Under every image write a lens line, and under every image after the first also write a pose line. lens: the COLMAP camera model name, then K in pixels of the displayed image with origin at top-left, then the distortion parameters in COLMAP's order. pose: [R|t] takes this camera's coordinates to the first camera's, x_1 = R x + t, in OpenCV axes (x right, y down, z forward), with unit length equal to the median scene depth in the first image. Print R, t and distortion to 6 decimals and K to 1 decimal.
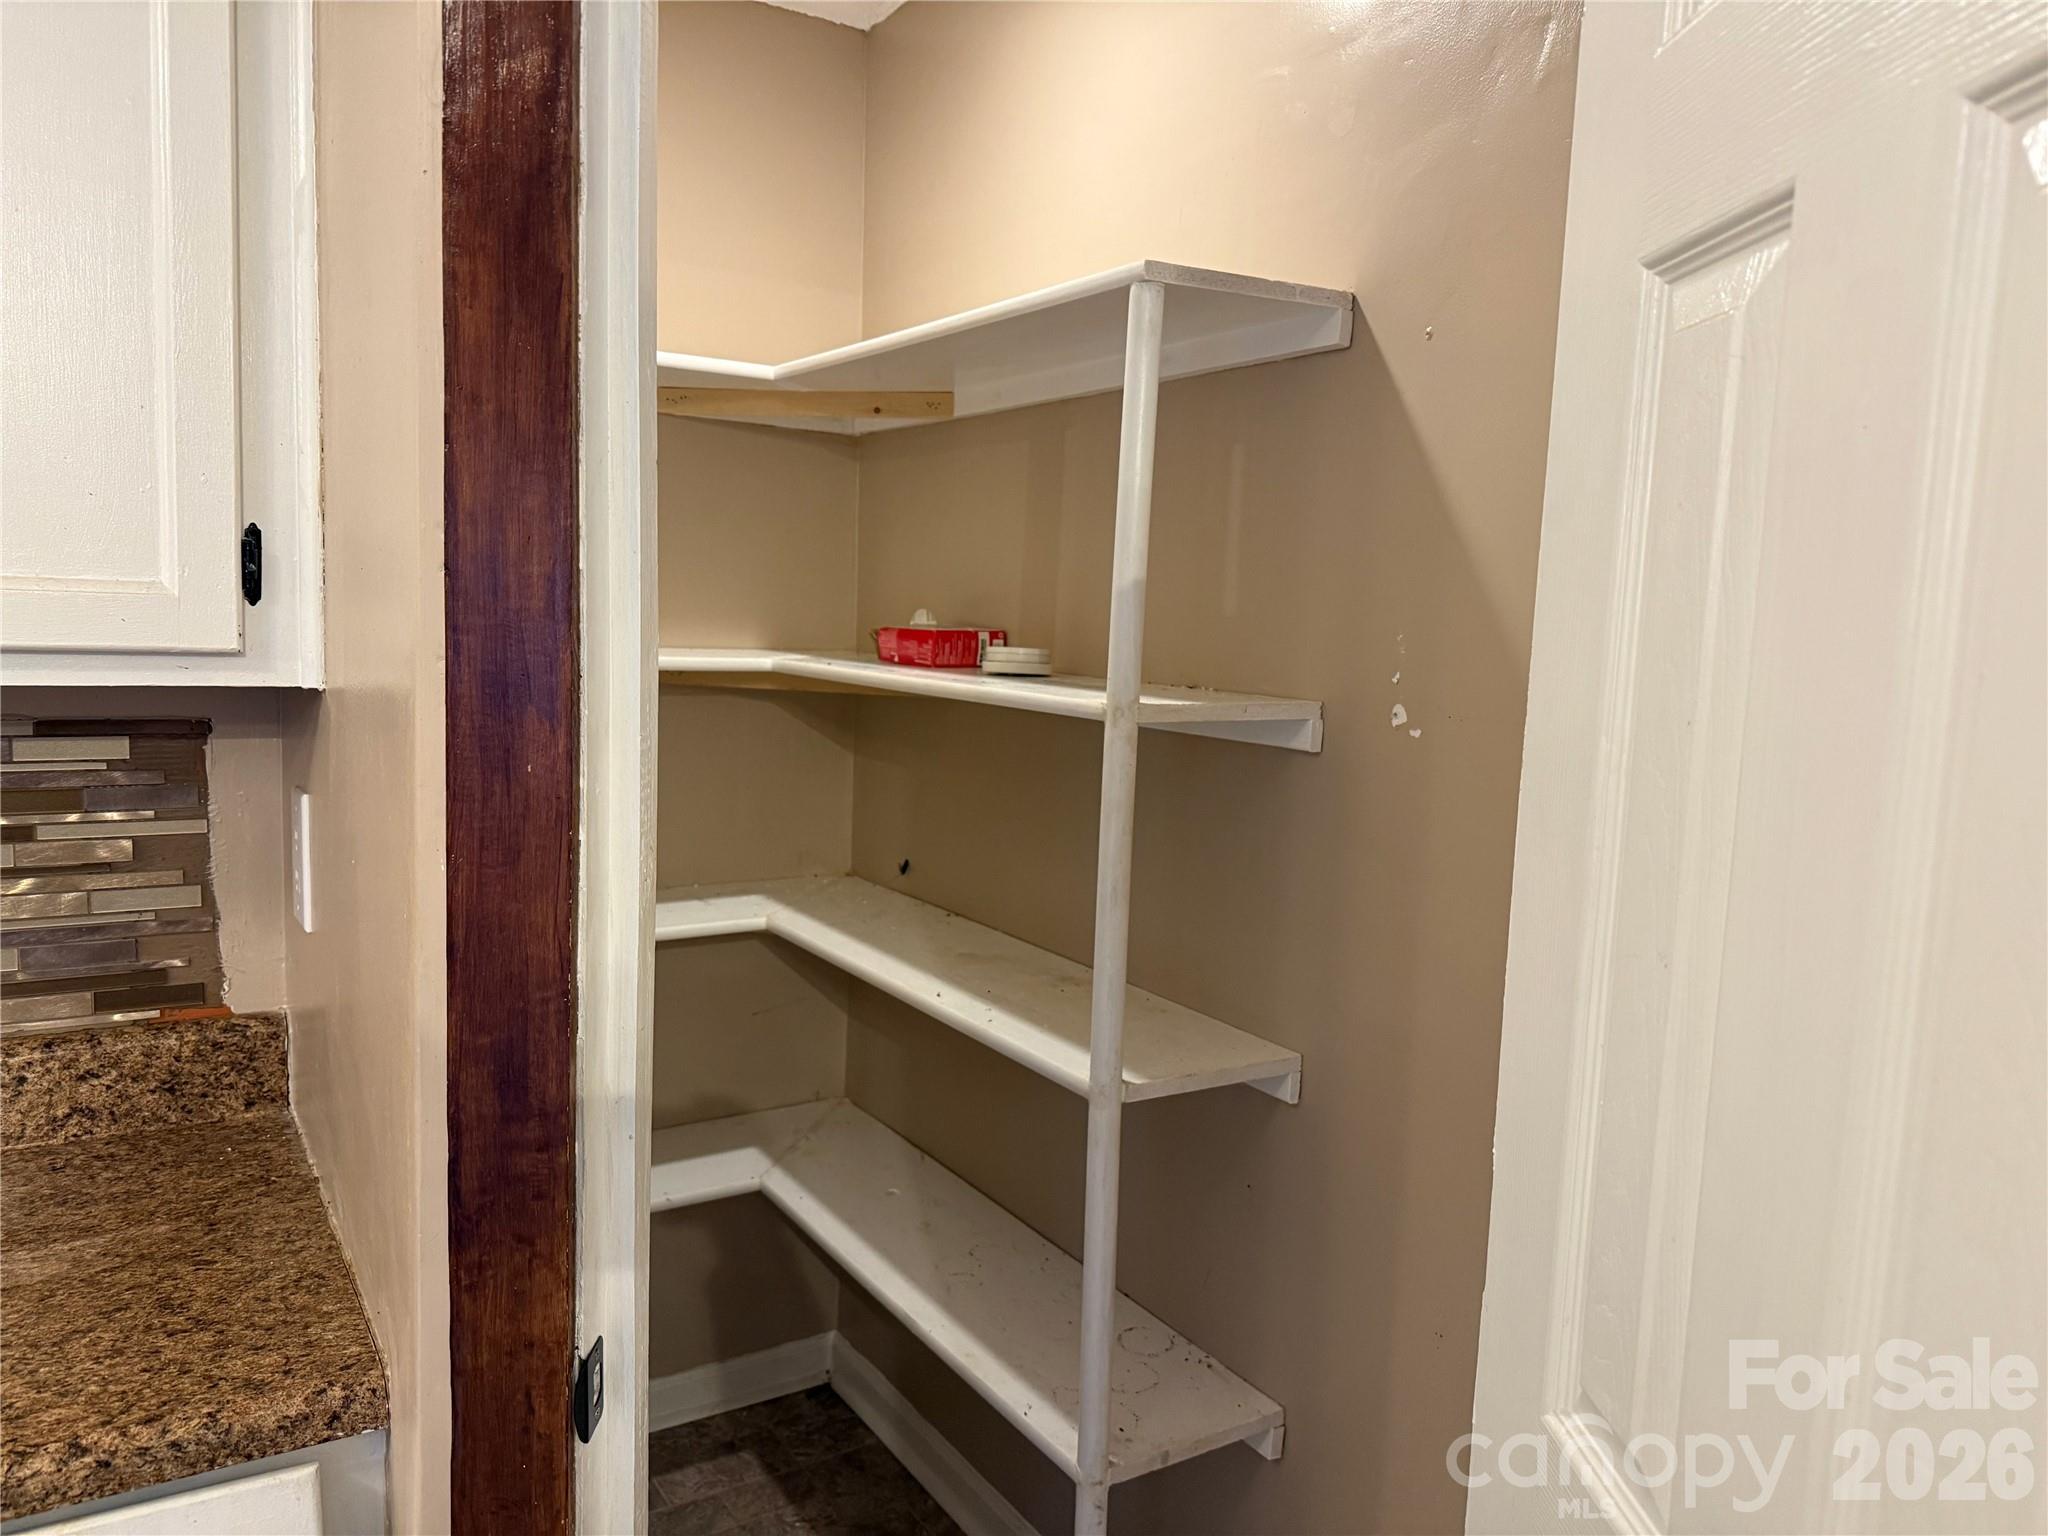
lens RADIAL K [[1440.4, 0, 1021.4], [0, 1440.4, 761.4], [0, 0, 1]] dist [0.135445, -0.181383]
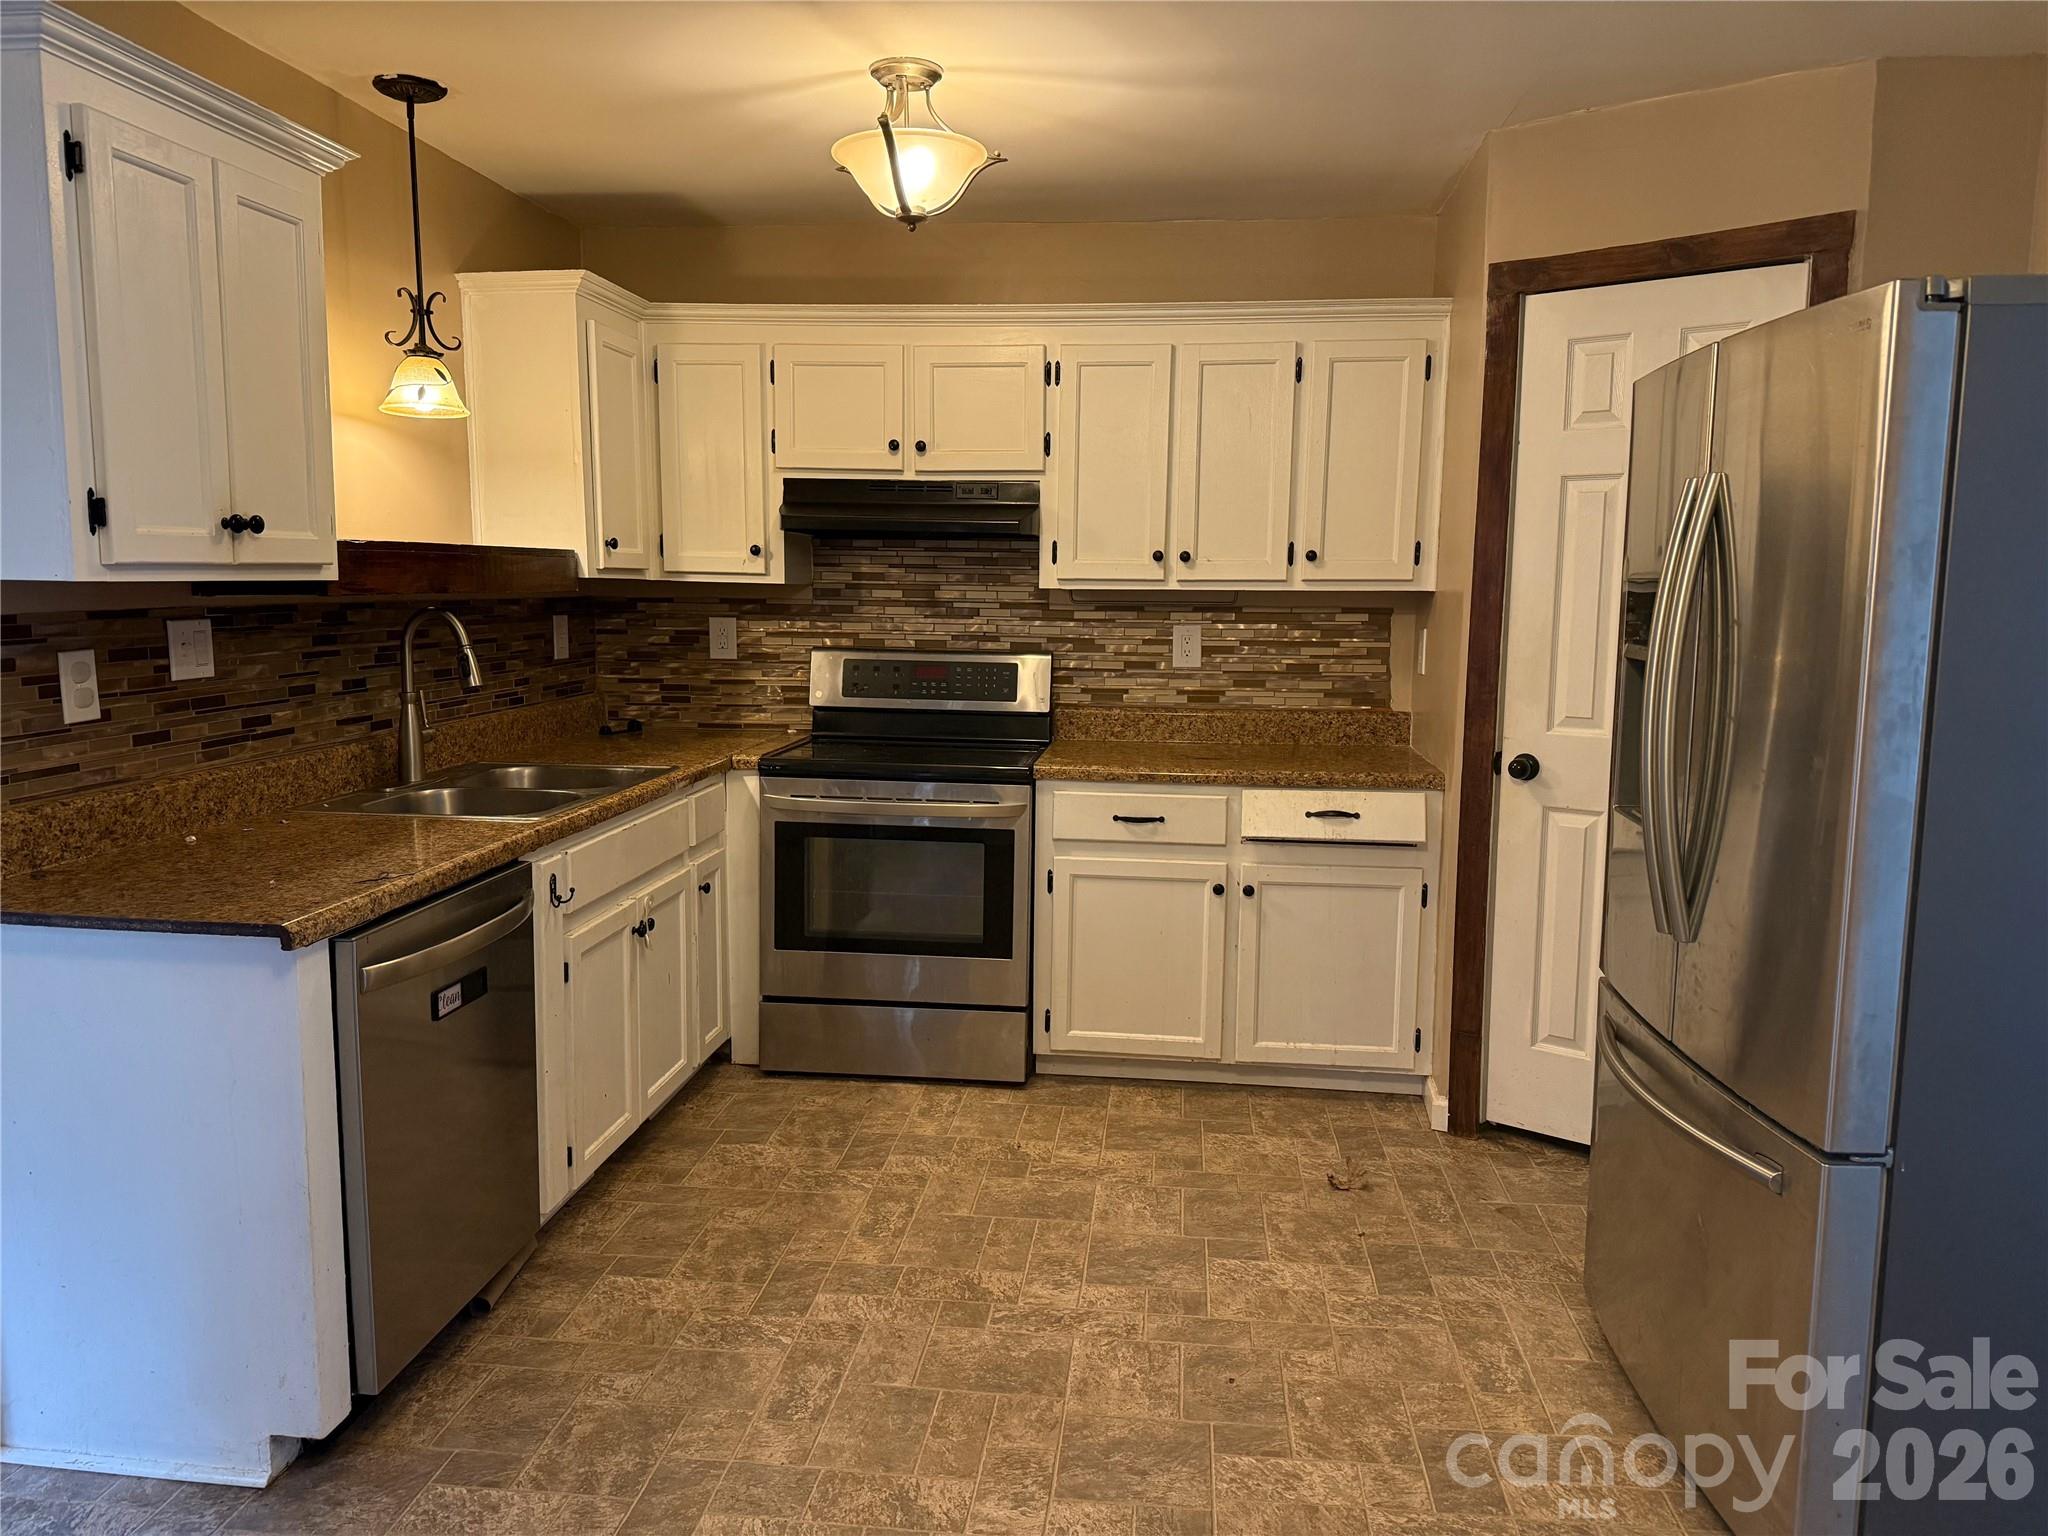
lens RADIAL K [[1437.8, 0, 1024.0], [0, 1437.8, 768.0], [0, 0, 1]] dist [0.176943, -0.296068]
pose [[0.778061, 0.050724, -0.626138, 0.740372], [-0.045338, 0.998670, 0.024566, 0.261073], [0.626551, 0.009274, 0.779326, -1.791450]]
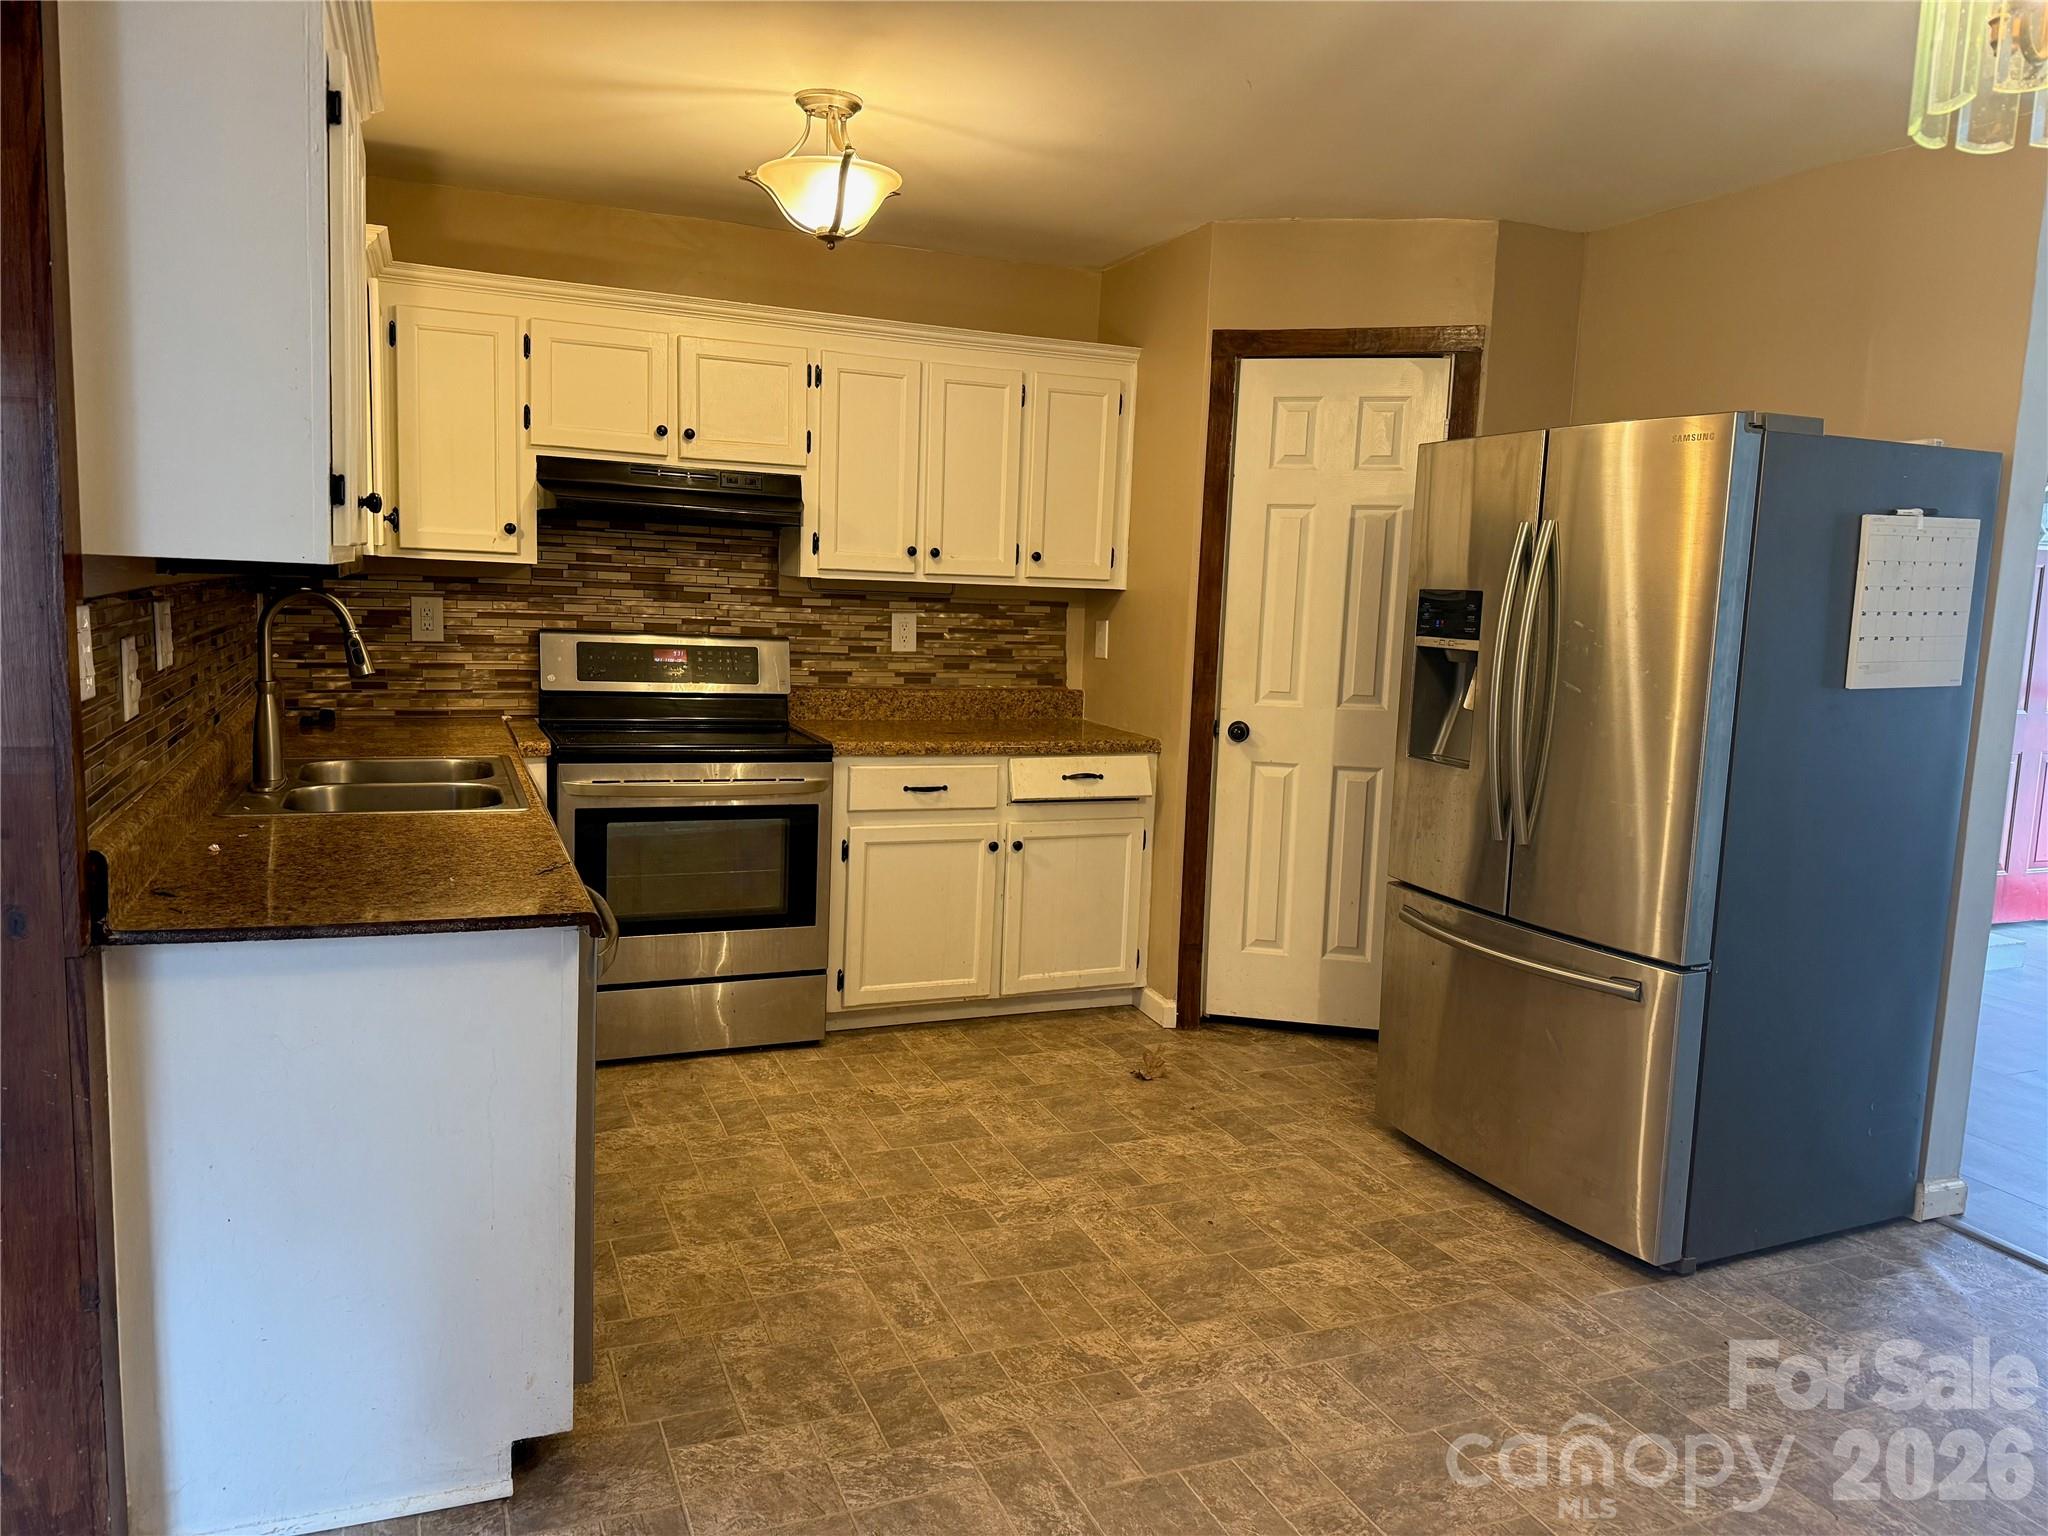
lens RADIAL K [[1440.4, 0, 1021.4], [0, 1440.4, 761.4], [0, 0, 1]] dist [0.135445, -0.181383]
pose [[0.984992, 0.021455, -0.171259, -0.067241], [-0.018875, 0.999683, 0.016684, 0.302944], [0.171563, -0.013201, 0.985085, -2.473436]]
